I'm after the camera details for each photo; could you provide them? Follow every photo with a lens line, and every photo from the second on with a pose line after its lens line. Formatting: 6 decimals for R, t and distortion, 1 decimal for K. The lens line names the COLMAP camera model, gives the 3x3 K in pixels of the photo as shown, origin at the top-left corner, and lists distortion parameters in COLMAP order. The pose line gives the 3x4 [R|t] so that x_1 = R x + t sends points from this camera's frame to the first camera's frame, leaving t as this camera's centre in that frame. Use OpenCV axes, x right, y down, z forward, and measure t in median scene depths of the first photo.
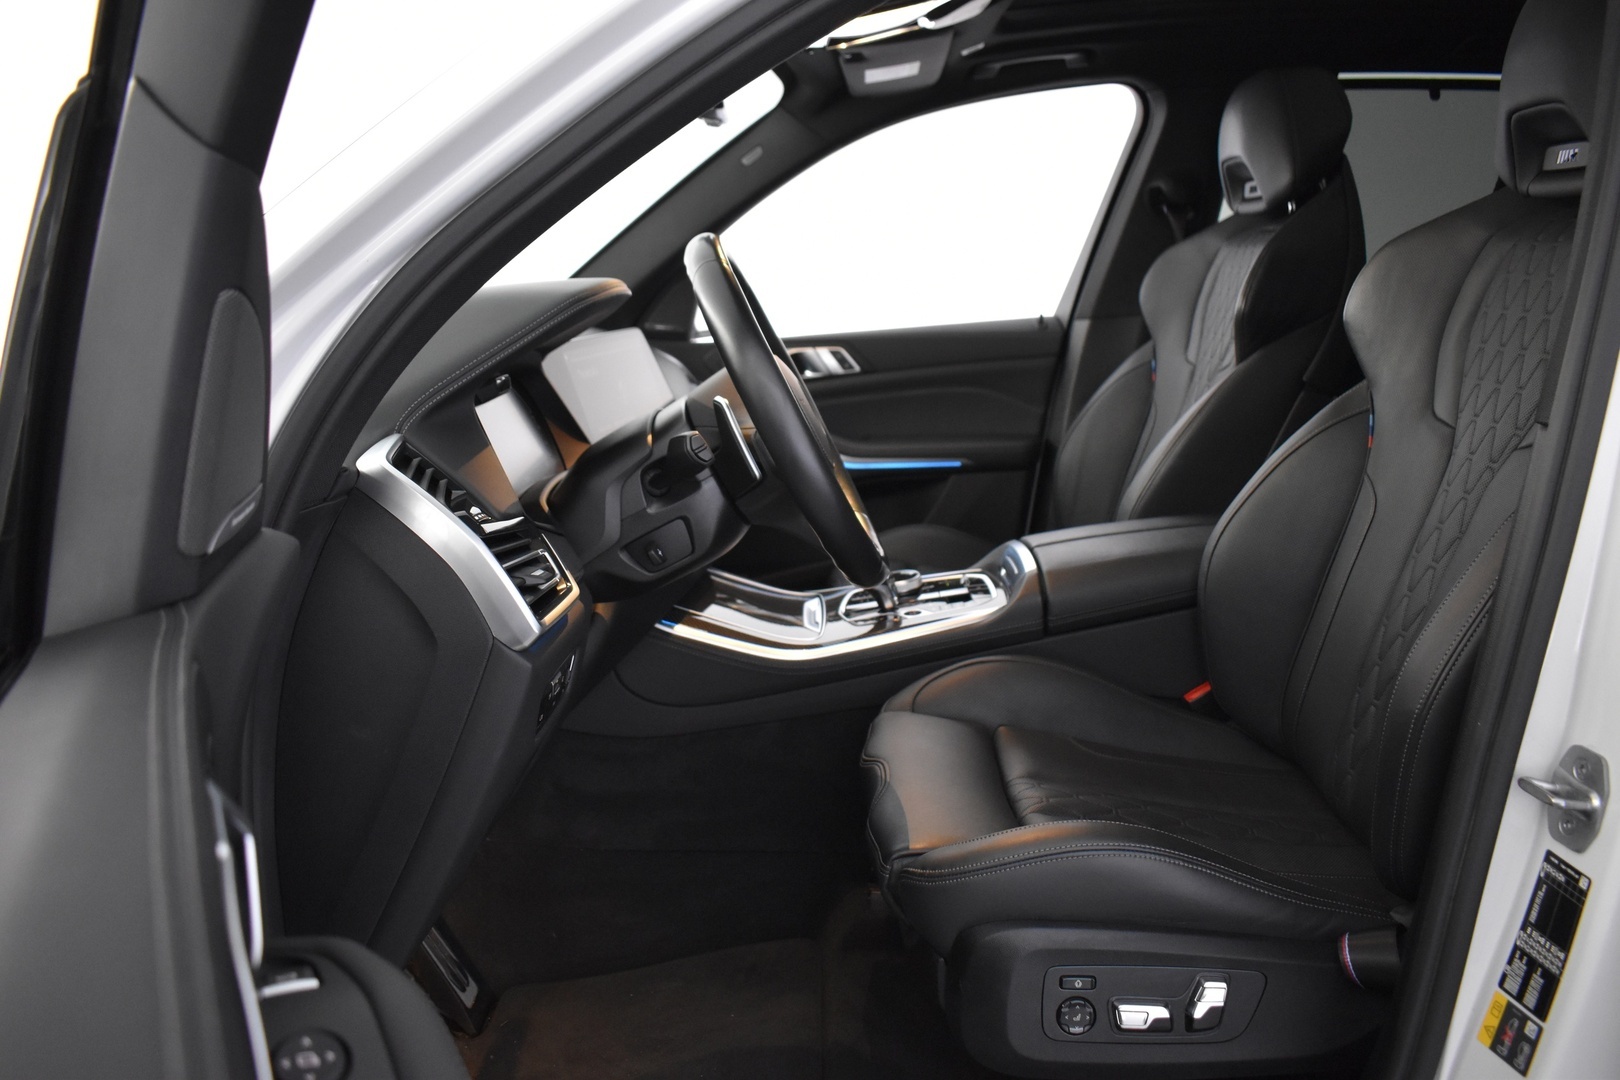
lens RADIAL K [[1089.1, 0, 810.0], [0, 1089.1, 540.0], [0, 0, 1]] dist [-0.074987, -0.001575]
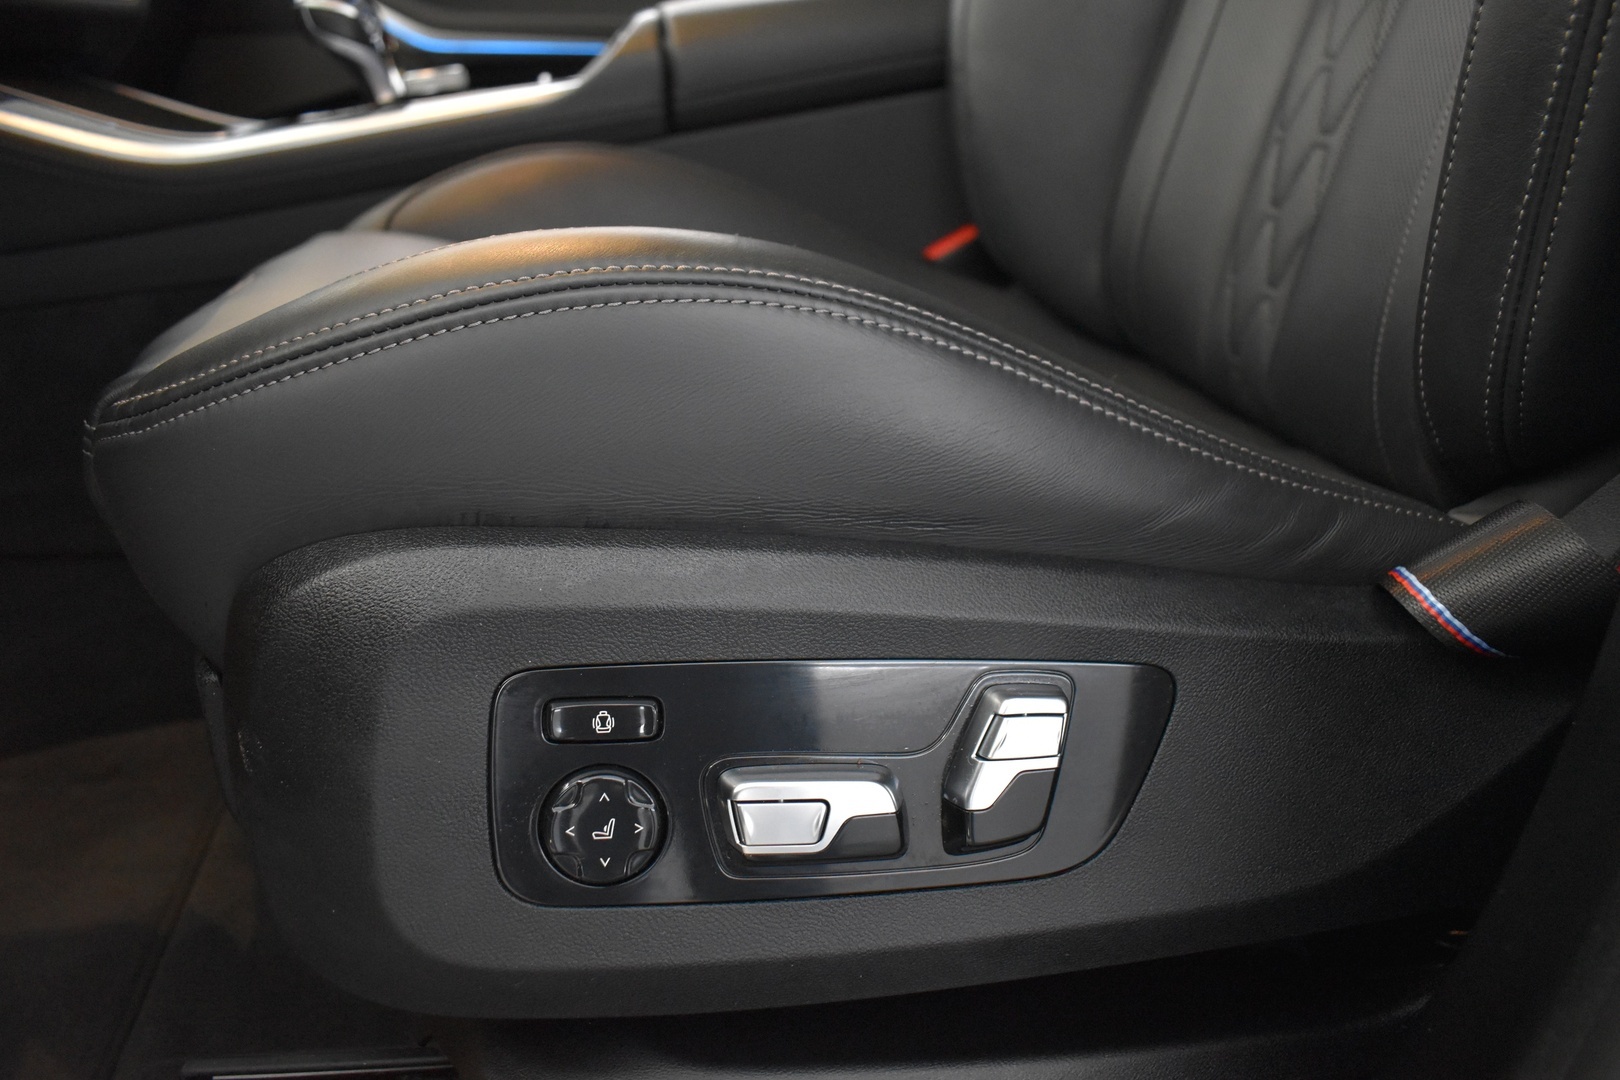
lens RADIAL K [[1089.1, 0, 810.0], [0, 1089.1, 540.0], [0, 0, 1]] dist [-0.074987, -0.001575]
pose [[0.977906, -0.021995, 0.207885, 0.247567], [0.005998, 0.996992, 0.077269, 0.342282], [-0.208960, -0.074315, 0.975096, 0.695450]]
